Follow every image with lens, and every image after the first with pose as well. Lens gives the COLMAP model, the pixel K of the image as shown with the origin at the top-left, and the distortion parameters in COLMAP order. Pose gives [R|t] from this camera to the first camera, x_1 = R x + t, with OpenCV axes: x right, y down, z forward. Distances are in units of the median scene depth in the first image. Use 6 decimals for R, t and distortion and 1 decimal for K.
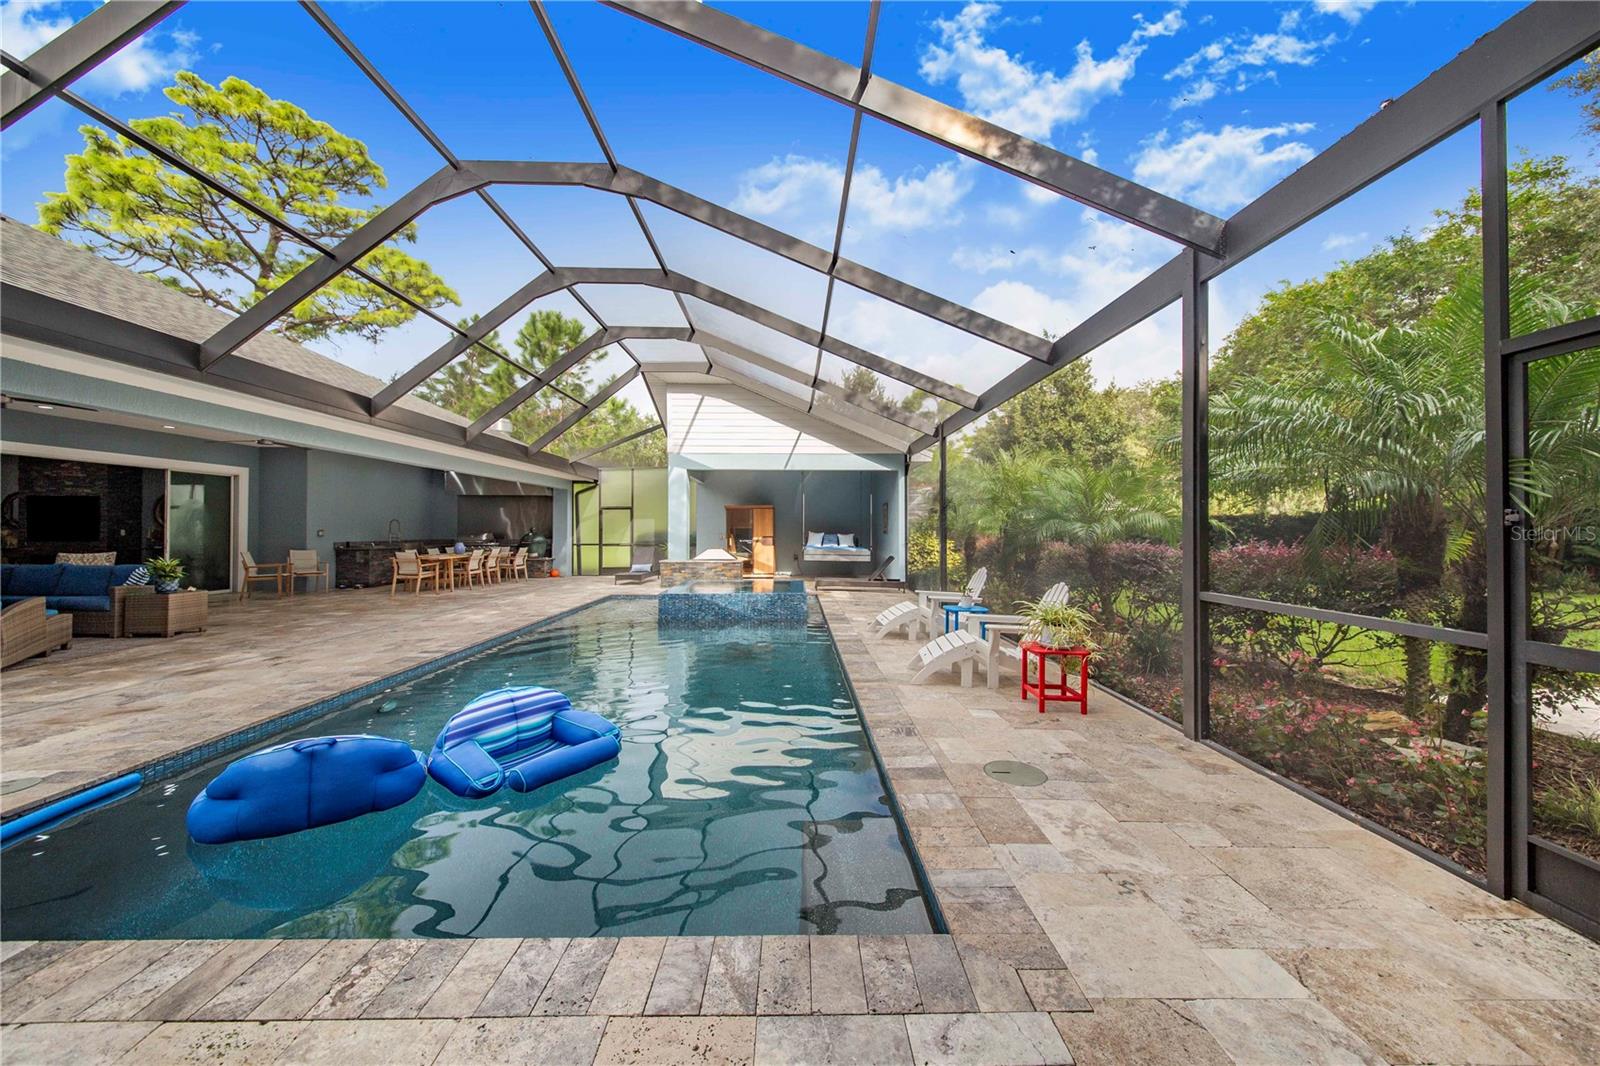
lens RADIAL K [[580.1, 0, 809.1], [0, 580.1, 534.7], [0, 0, 1]] dist [0.008073, -0.012068]
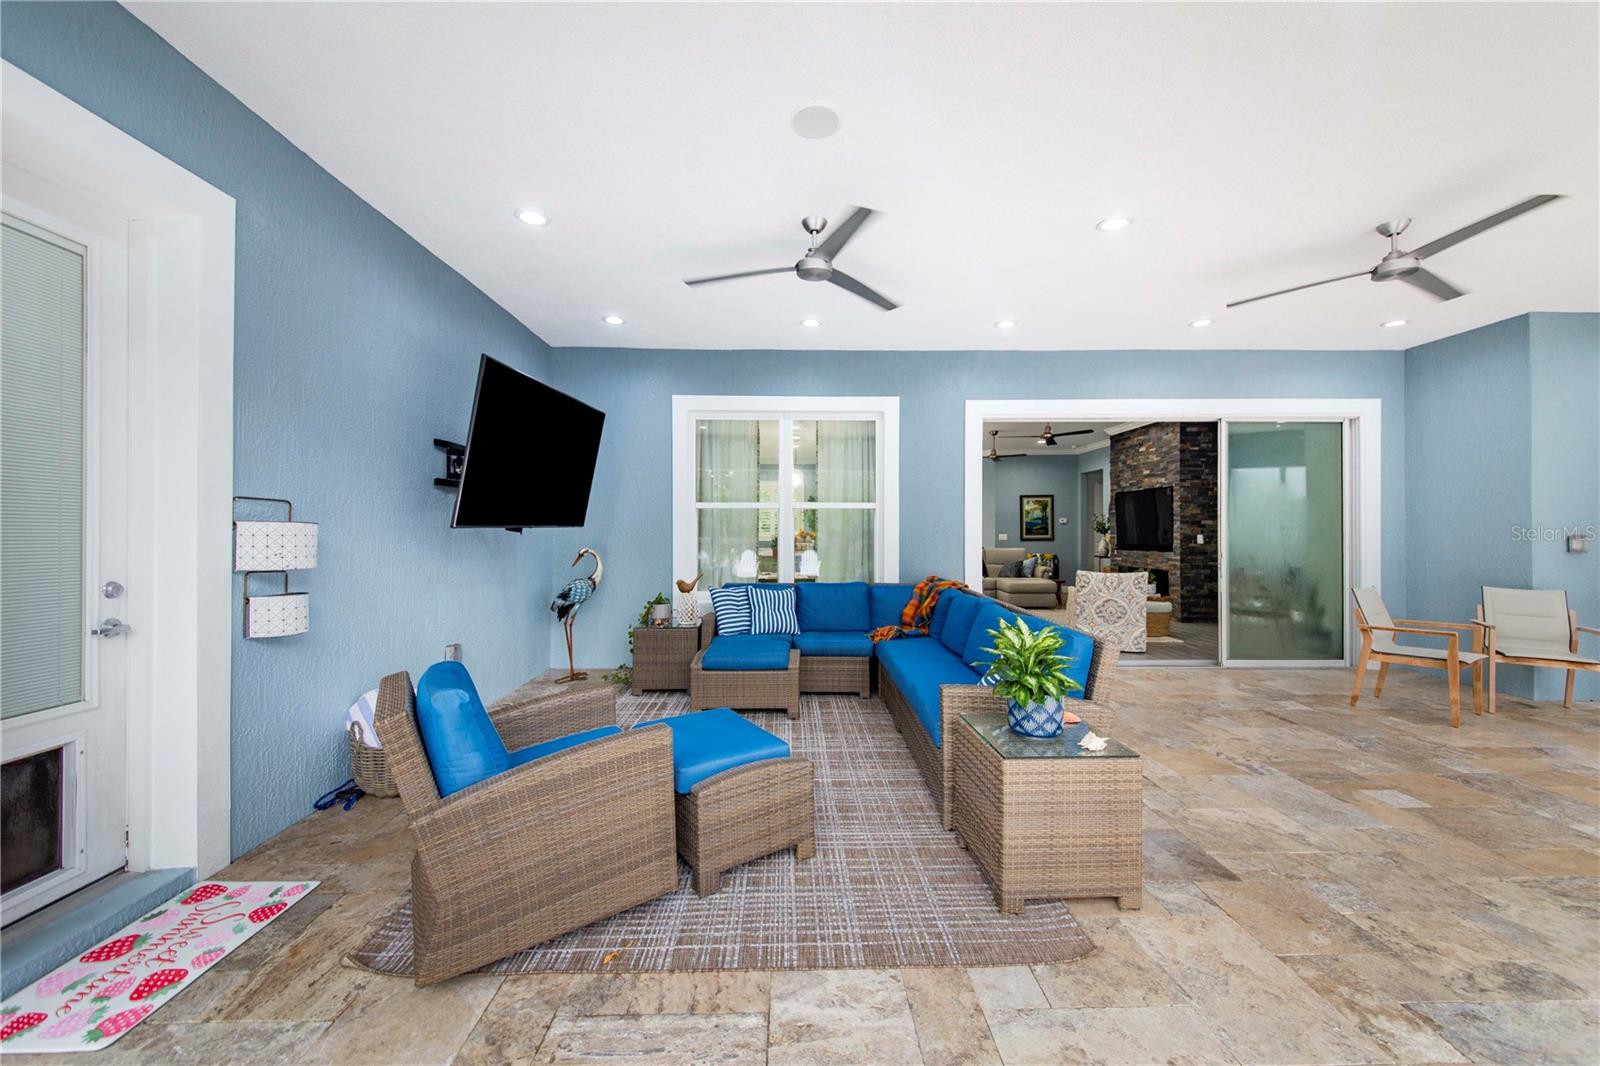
lens RADIAL K [[633.0, 0, 800.0], [0, 633.0, 533.0], [0, 0, 1]] dist [-0.002048, -0.000336]
pose [[0.001978, -0.001253, -0.999997, -0.479957], [0.008249, 0.999965, -0.001236, -0.013793], [0.999964, -0.008247, 0.001988, 0.548401]]
